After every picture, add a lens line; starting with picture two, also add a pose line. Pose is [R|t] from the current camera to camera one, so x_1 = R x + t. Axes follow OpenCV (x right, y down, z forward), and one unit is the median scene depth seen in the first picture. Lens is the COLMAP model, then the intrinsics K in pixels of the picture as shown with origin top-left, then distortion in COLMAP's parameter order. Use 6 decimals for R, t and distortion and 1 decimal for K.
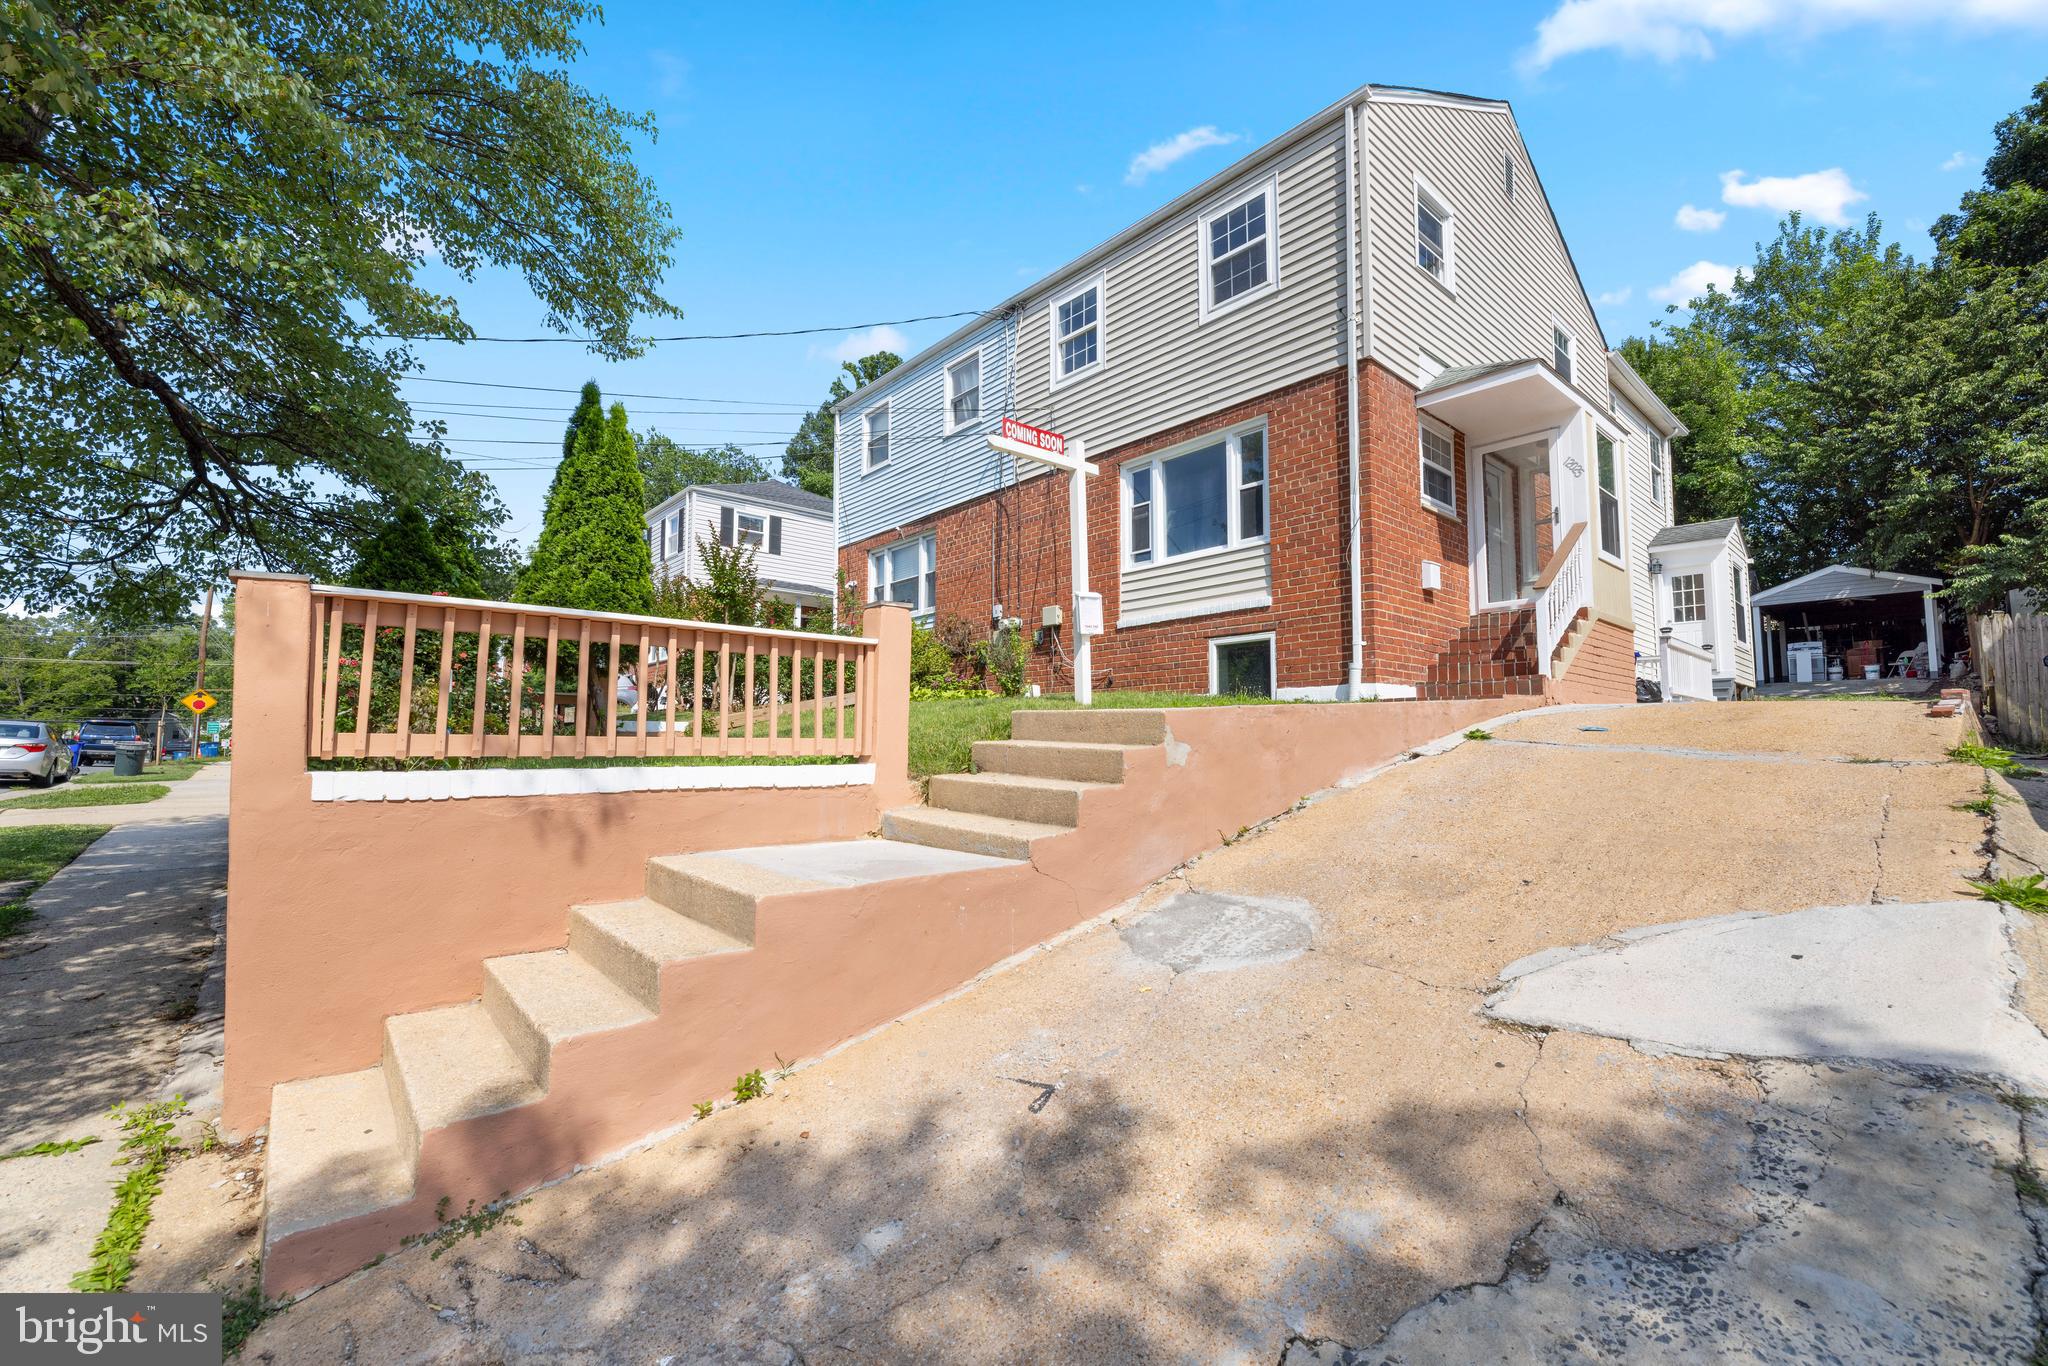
lens RADIAL K [[850.9, 0, 1024.0], [0, 850.9, 683.0], [0, 0, 1]] dist [-0.000418, -0.000634]
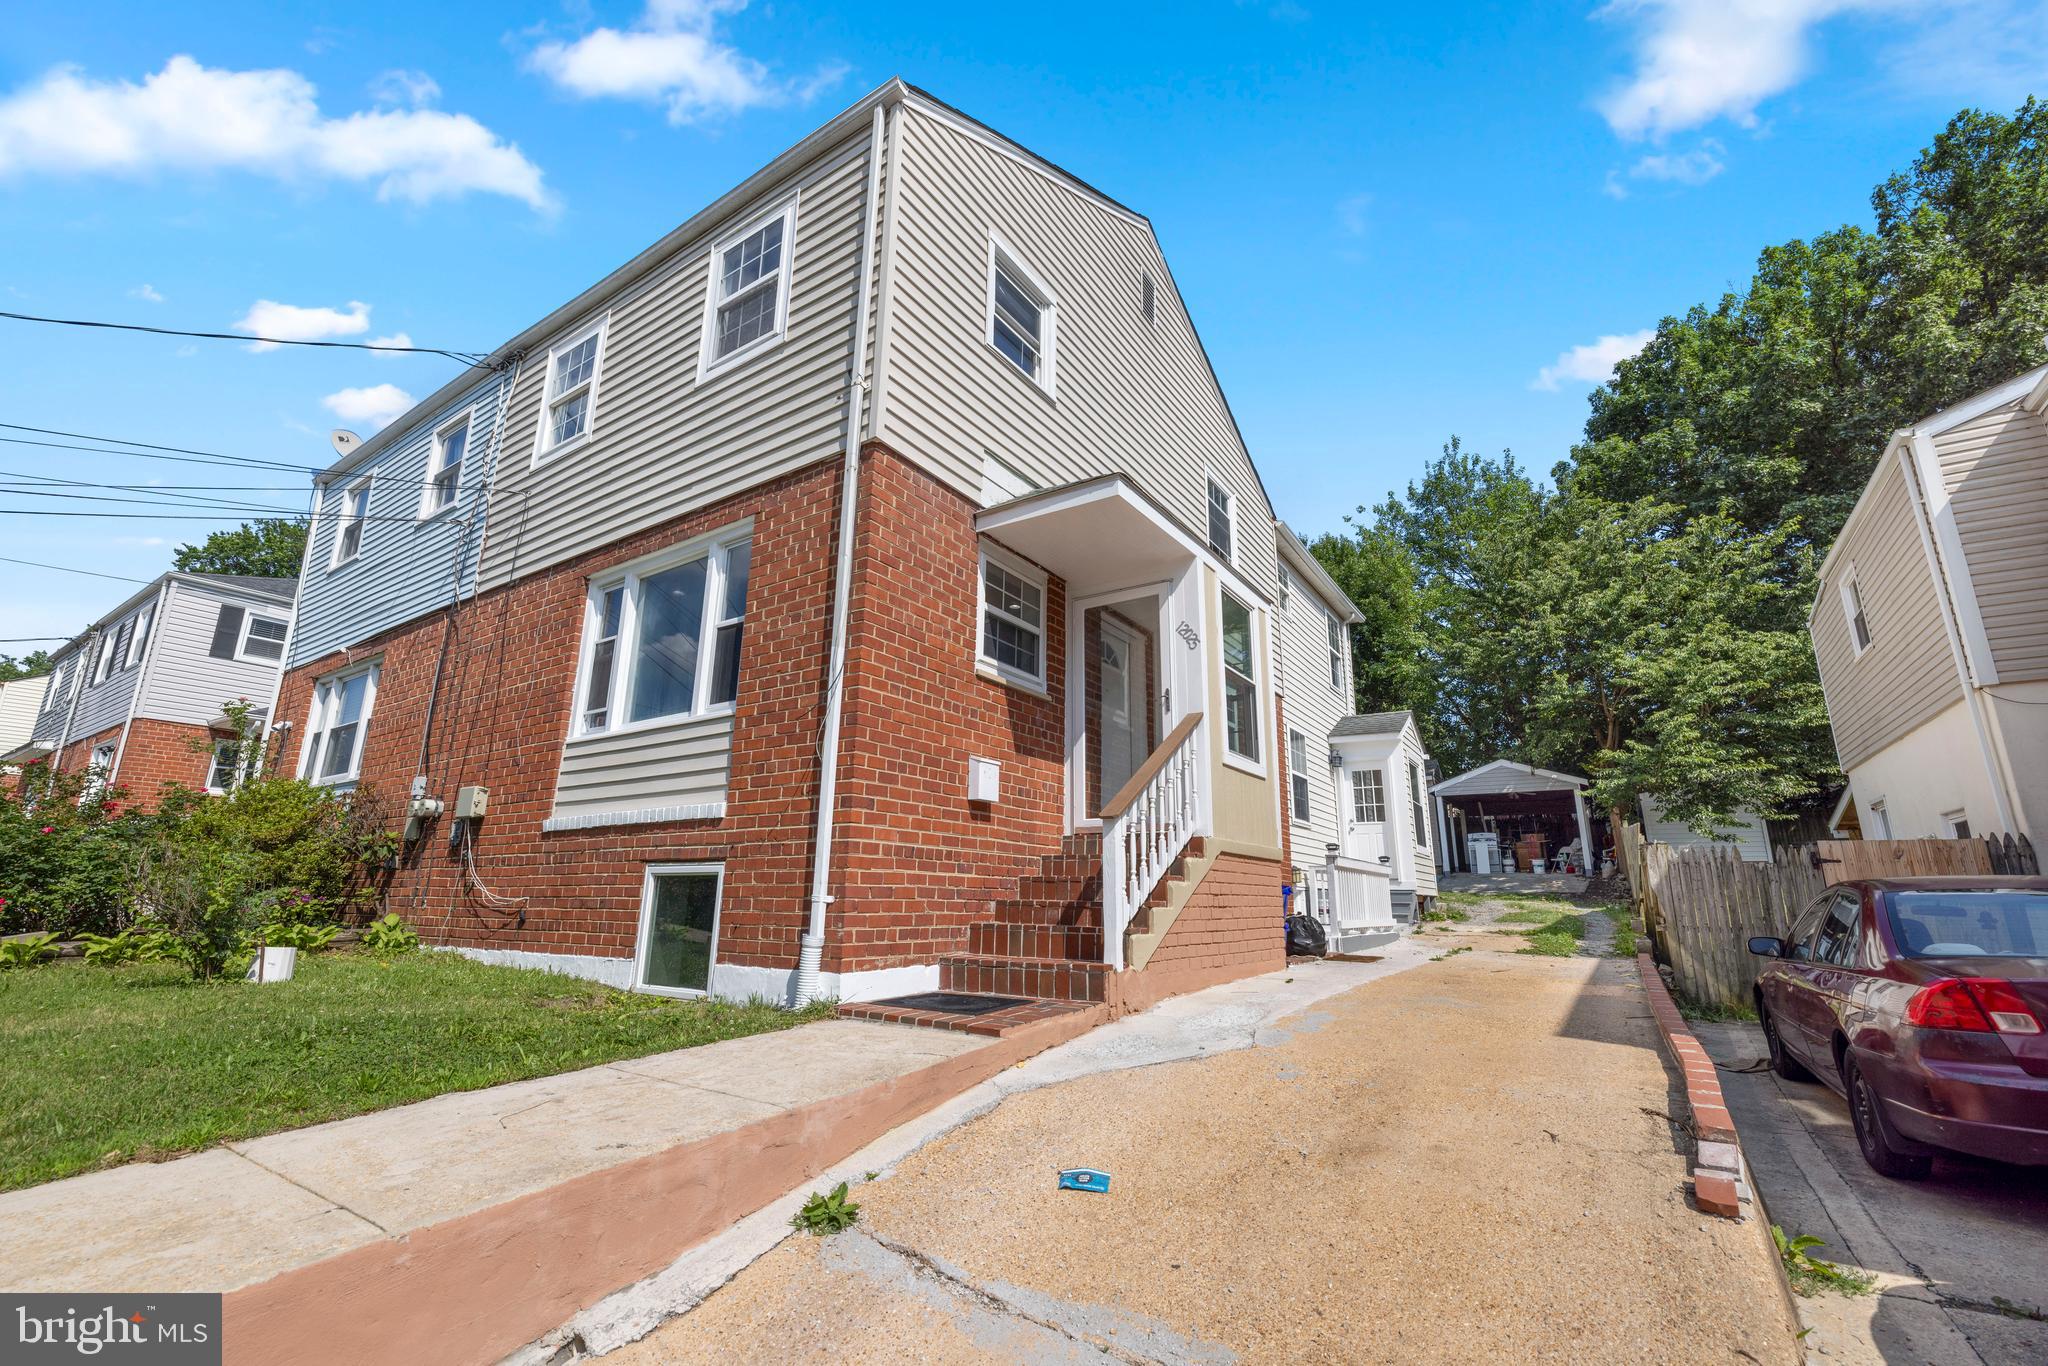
lens RADIAL K [[858.4, 0, 1024.0], [0, 858.4, 683.0], [0, 0, 1]] dist [-0.002243, -0.000379]
pose [[0.967199, 0.070933, 0.243917, 0.296656], [-0.028543, 0.984488, -0.173118, -0.074651], [-0.252413, 0.160477, 0.954220, 0.307155]]
